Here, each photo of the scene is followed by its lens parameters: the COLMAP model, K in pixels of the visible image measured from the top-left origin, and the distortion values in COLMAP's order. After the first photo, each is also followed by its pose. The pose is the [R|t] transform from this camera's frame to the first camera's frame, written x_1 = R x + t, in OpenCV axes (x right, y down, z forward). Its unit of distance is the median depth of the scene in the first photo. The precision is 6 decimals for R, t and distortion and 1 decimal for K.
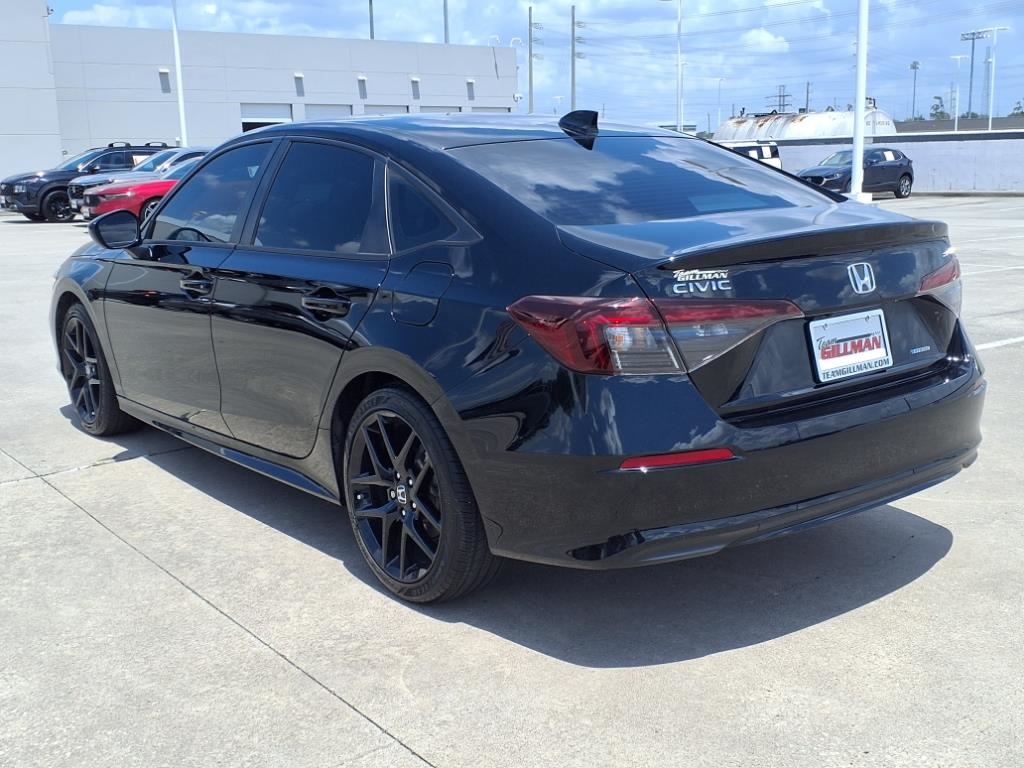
lens RADIAL K [[1157.0, 0, 512.0], [0, 1157.0, 384.0], [0, 0, 1]] dist [0.159026, -0.387412]
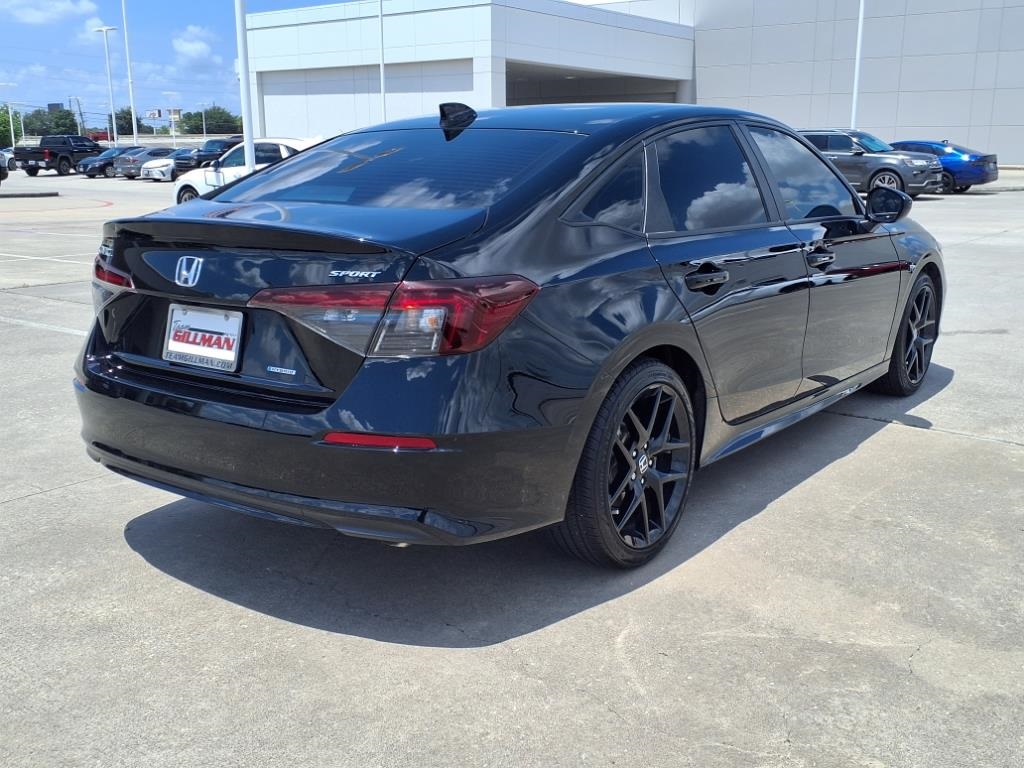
lens RADIAL K [[1026.3, 0, 493.5], [0, 1026.3, 385.5], [0, 0, 1]] dist [0.010561, -0.011681]
pose [[0.254665, 0.239965, -0.936783, 1.226745], [-0.192853, 0.961866, 0.193963, -0.219507], [0.947604, 0.131266, 0.291231, 1.004375]]
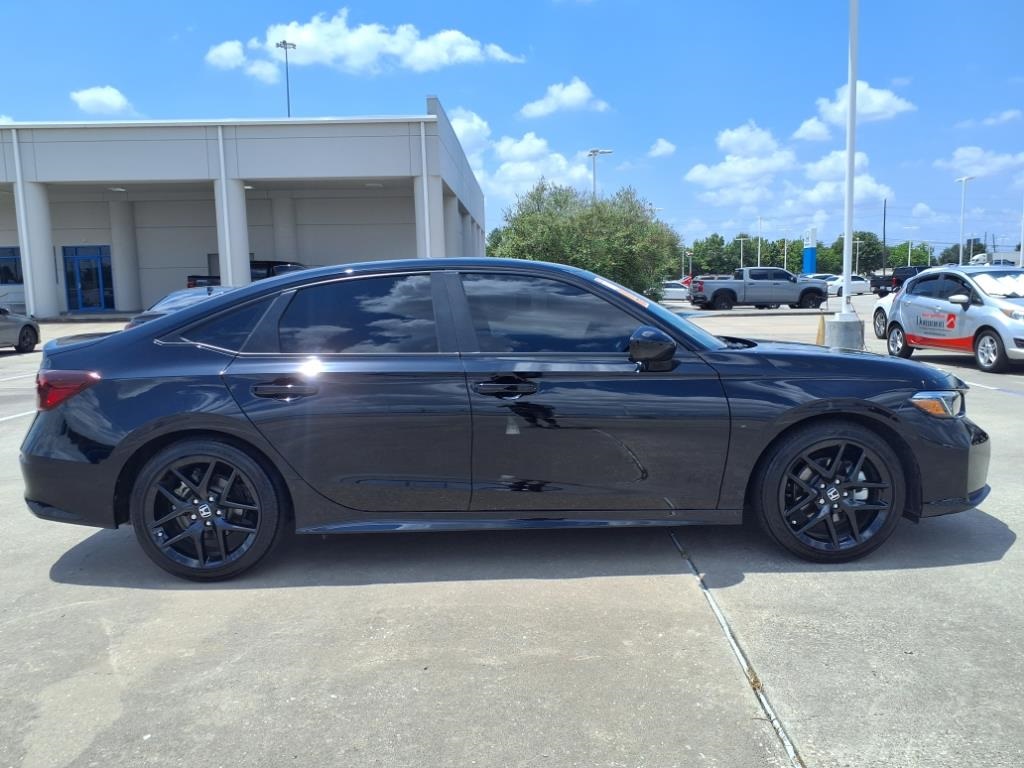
lens RADIAL K [[792.7, 0, 512.0], [0, 792.7, 384.0], [0, 0, 1]] dist [0.007490, -0.004843]
pose [[-0.594937, 0.134972, -0.792359, 0.956951], [-0.121895, 0.959247, 0.254924, -0.494478], [0.794476, 0.248248, -0.554239, 2.371444]]
